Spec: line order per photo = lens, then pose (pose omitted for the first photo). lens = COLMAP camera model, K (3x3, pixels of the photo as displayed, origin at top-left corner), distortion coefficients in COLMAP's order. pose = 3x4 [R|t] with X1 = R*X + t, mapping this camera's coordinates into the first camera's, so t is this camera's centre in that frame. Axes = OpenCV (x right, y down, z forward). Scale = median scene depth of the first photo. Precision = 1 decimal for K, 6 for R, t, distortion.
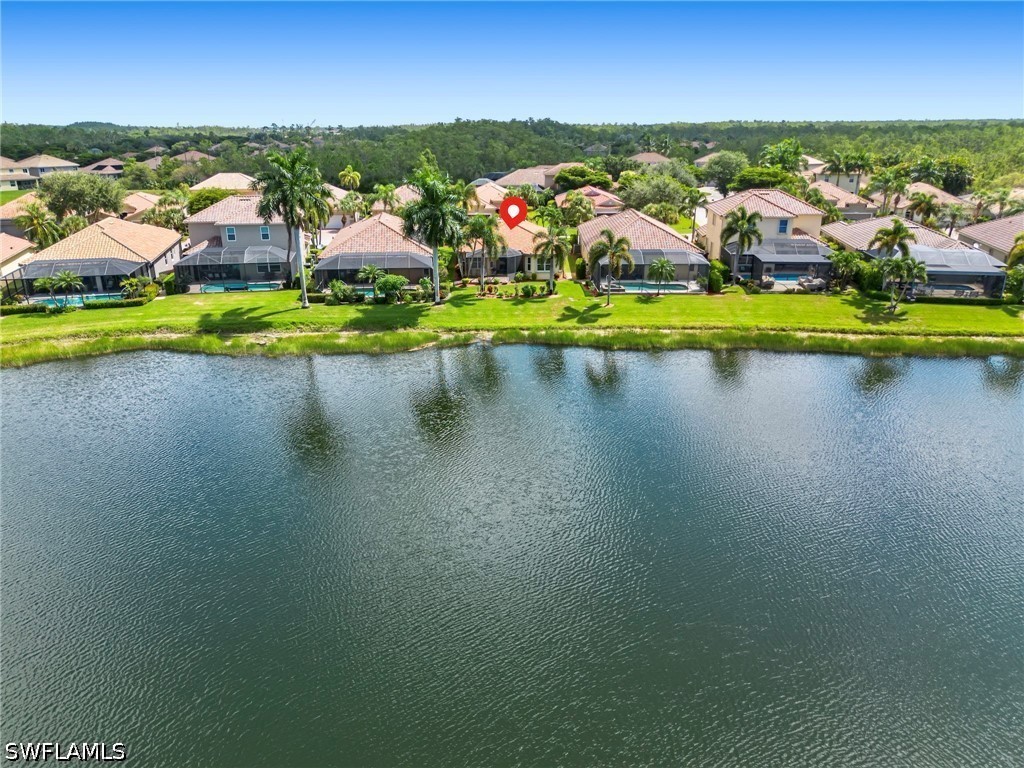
lens RADIAL K [[724.8, 0, 512.0], [0, 724.8, 384.0], [0, 0, 1]] dist [0.054265, -0.050279]
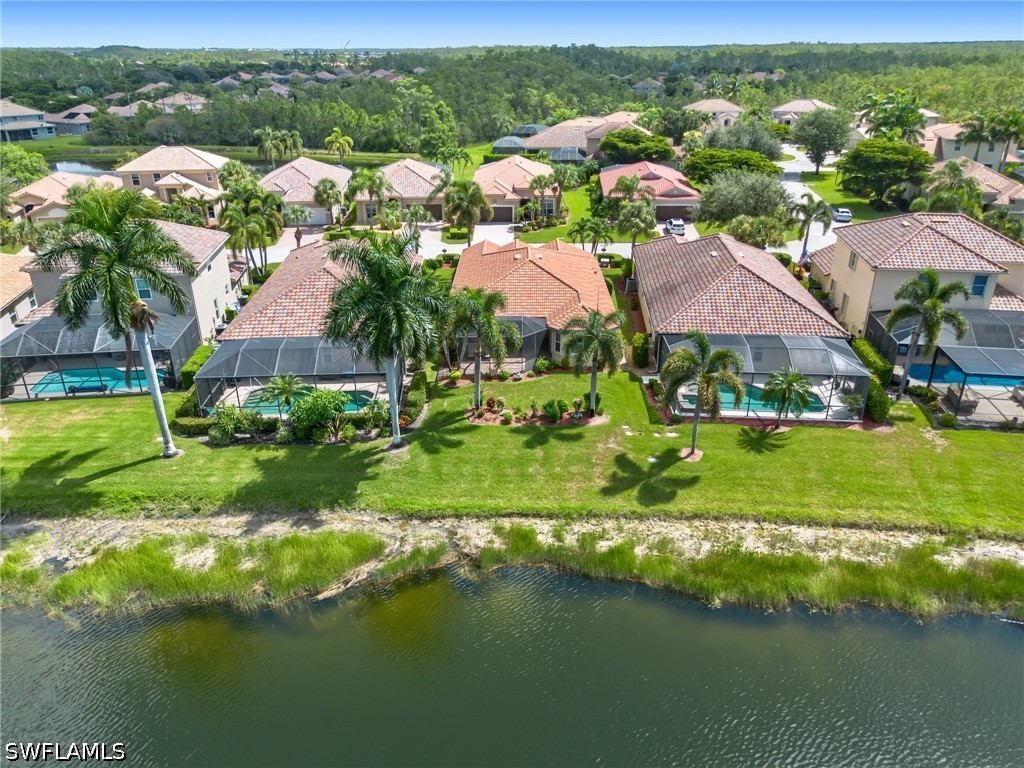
lens RADIAL K [[724.8, 0, 512.0], [0, 724.8, 384.0], [0, 0, 1]] dist [0.054265, -0.050279]
pose [[0.998624, 0.020655, -0.048206, 0.014742], [-0.016107, 0.995545, 0.092899, -0.186704], [0.049910, -0.091995, 0.994508, 0.369294]]
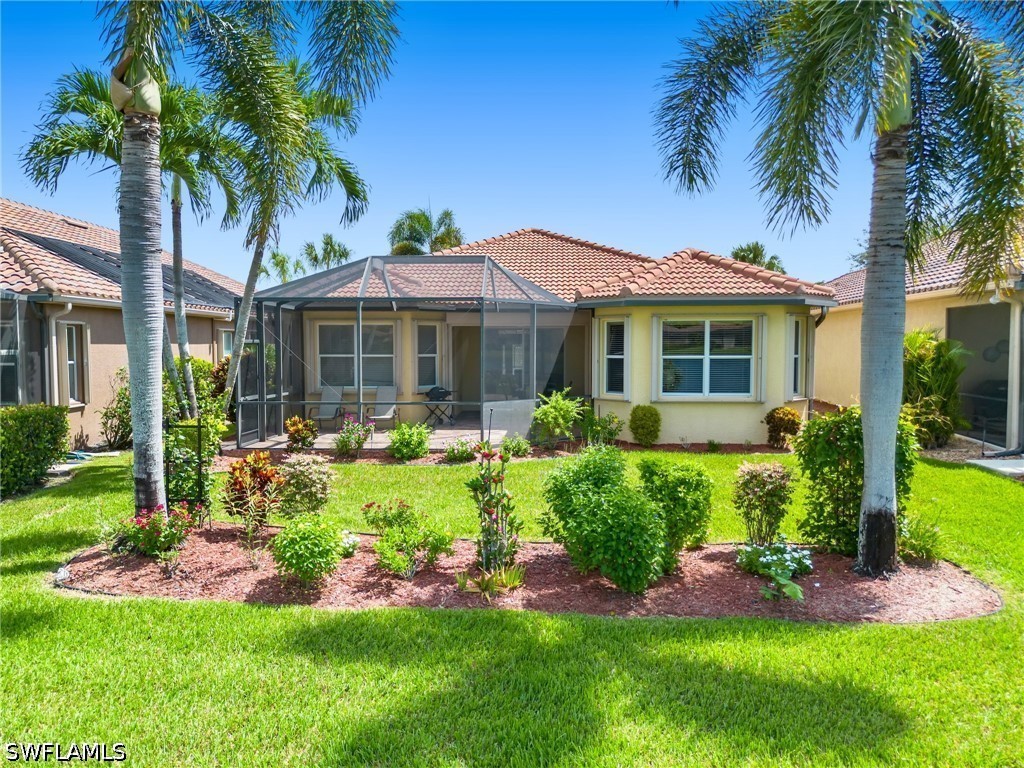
lens RADIAL K [[724.8, 0, 512.0], [0, 724.8, 384.0], [0, 0, 1]] dist [0.054265, -0.050279]
pose [[0.994677, 0.007075, -0.102803, 0.016426], [-0.035176, 0.961028, -0.274205, -0.108420], [0.096857, 0.276362, 0.956161, 0.825259]]
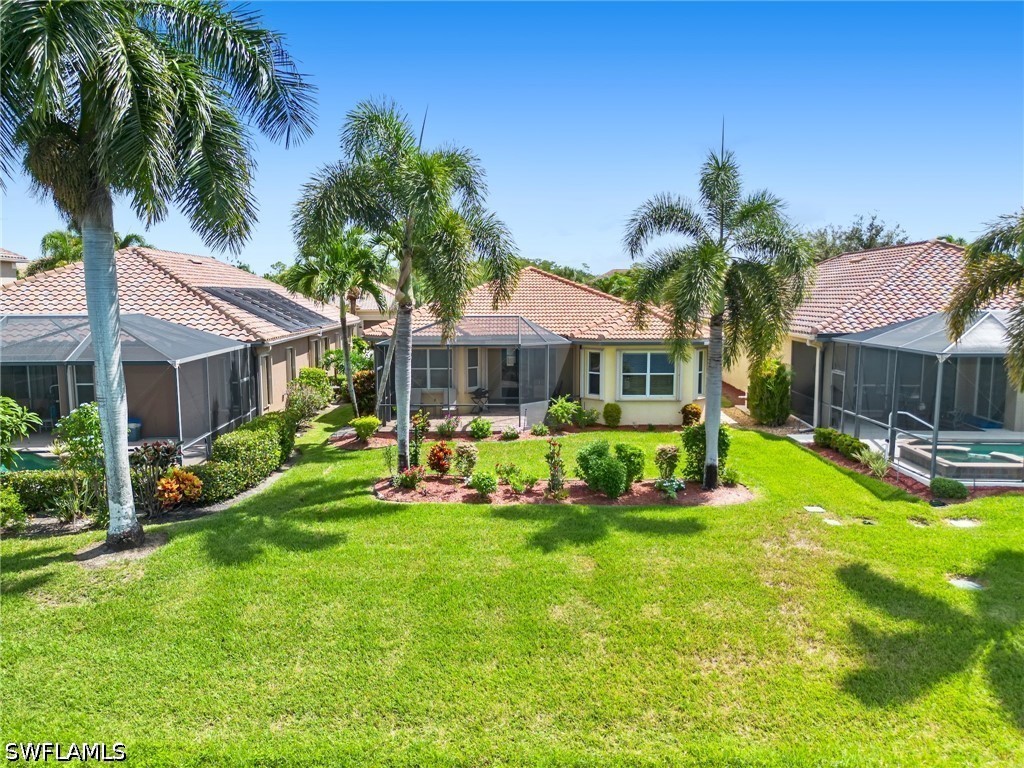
lens RADIAL K [[724.8, 0, 512.0], [0, 724.8, 384.0], [0, 0, 1]] dist [0.054265, -0.050279]
pose [[0.999156, 0.006214, -0.040604, 0.001704], [-0.014783, 0.976653, -0.214313, -0.096337], [0.038325, 0.214732, 0.975921, 0.706786]]
